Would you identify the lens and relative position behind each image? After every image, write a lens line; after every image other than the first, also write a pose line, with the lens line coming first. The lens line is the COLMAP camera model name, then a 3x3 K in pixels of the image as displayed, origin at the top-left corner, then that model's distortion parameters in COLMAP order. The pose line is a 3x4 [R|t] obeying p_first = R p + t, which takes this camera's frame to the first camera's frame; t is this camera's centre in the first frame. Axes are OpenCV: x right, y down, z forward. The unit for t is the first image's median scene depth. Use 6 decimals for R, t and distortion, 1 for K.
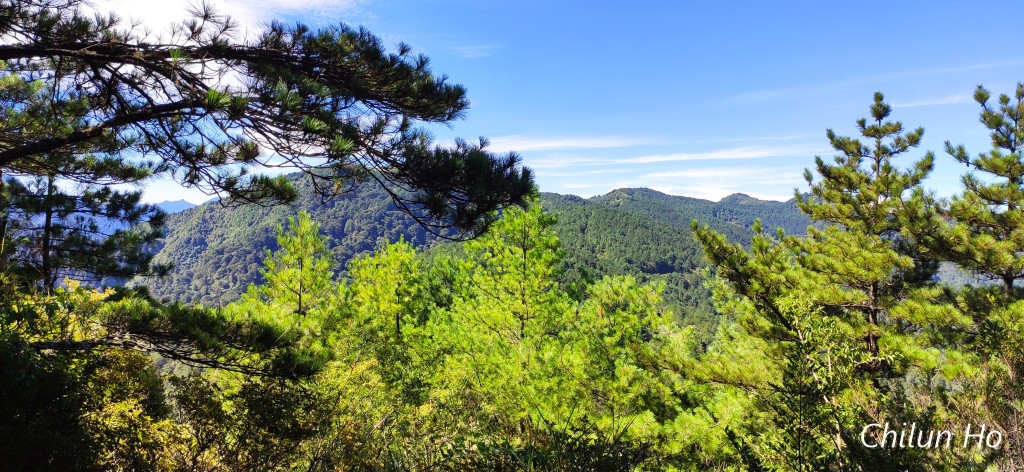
lens RADIAL K [[759.1, 0, 486.5], [0, 759.1, 234.5], [0, 0, 1]] dist [0.099391, -0.134713]
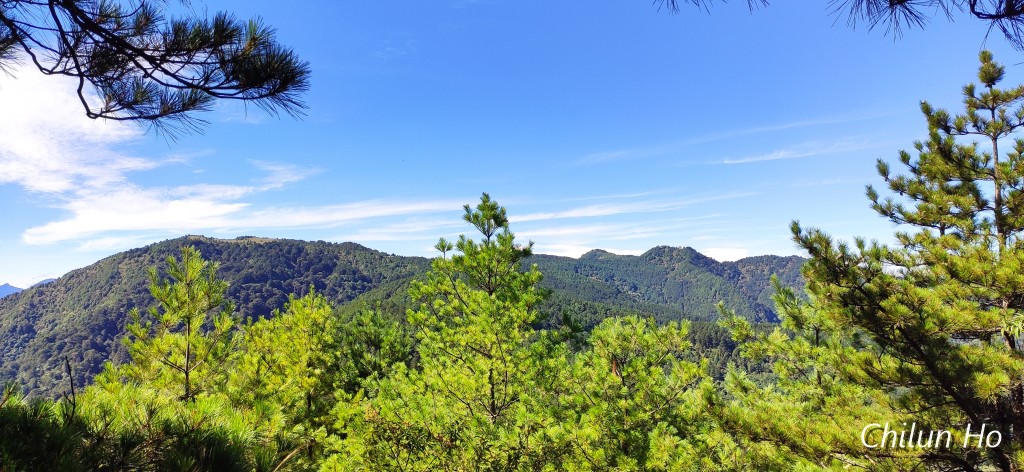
lens RADIAL K [[759.1, 0, 486.5], [0, 759.1, 234.5], [0, 0, 1]] dist [0.099391, -0.134713]
pose [[0.982970, -0.038159, 0.179758, -0.121855], [0.053308, 0.995351, -0.080213, 0.032179], [-0.175862, 0.088430, 0.980435, 0.332612]]
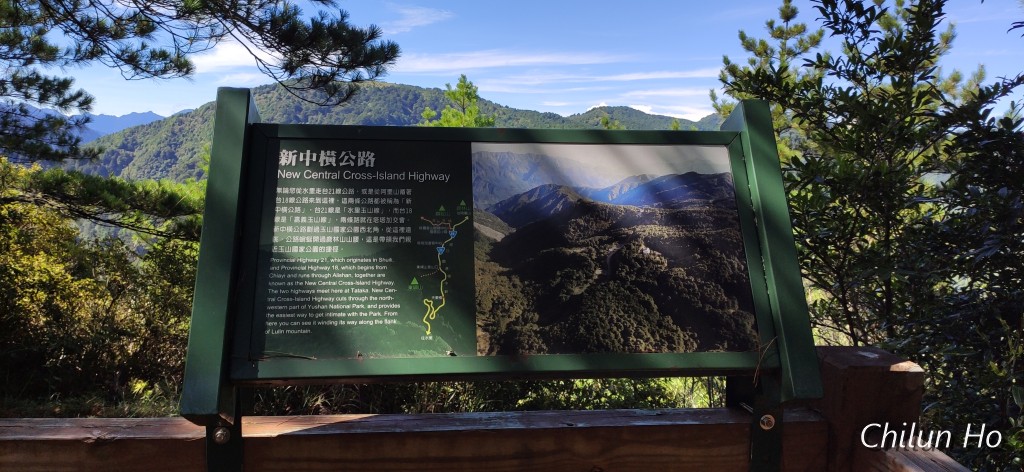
lens RADIAL K [[769.1, 0, 482.3], [0, 769.1, 233.3], [0, 0, 1]] dist [0.094581, -0.145793]
pose [[0.999636, 0.012172, 0.024067, 0.072070], [-0.014598, 0.994538, 0.103346, 0.031629], [-0.022678, -0.103660, 0.994354, -0.065318]]
